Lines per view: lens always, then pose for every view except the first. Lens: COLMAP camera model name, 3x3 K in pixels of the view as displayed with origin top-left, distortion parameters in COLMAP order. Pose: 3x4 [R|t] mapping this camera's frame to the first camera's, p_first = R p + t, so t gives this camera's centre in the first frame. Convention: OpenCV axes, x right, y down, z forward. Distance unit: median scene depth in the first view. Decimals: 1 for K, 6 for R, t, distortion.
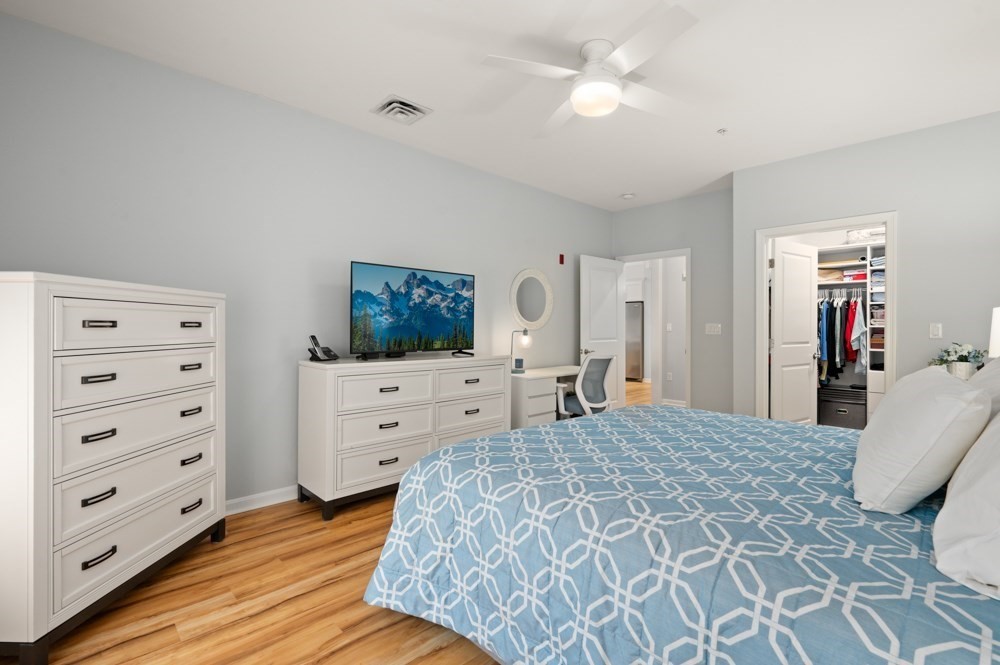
lens RADIAL K [[474.7, 0, 506.8], [0, 474.7, 333.8], [0, 0, 1]] dist [0.001661, 0.000193]
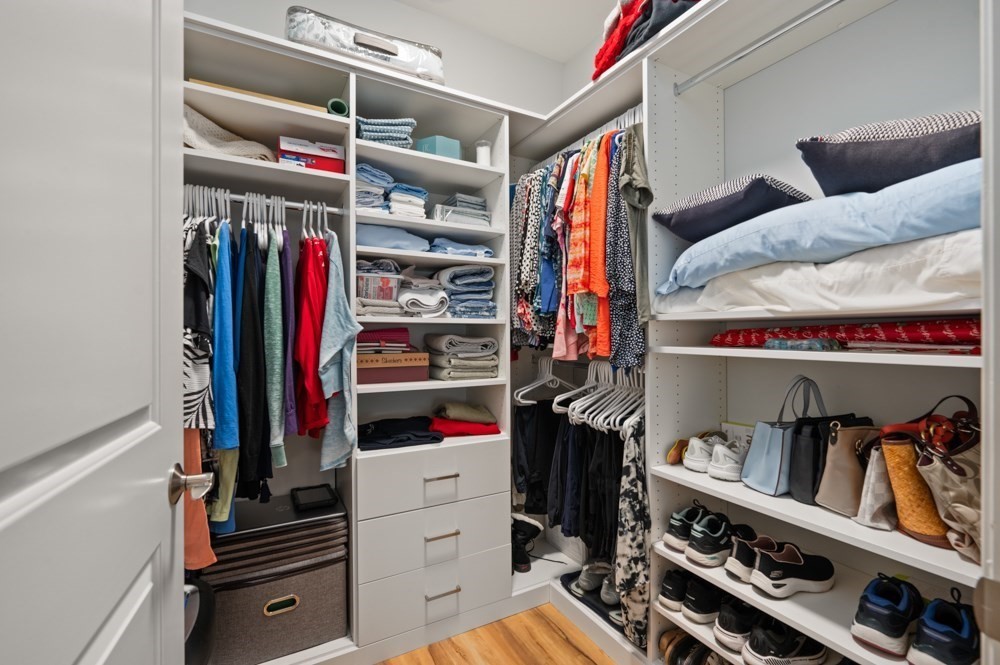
lens RADIAL K [[446.1, 0, 505.2], [0, 446.1, 336.5], [0, 0, 1]] dist [0.002804, -0.000564]
pose [[0.268762, -0.003217, 0.963201, 0.485387], [0.006822, 0.999976, 0.001437, -0.003408], [-0.963182, 0.006185, 0.268778, 0.806064]]
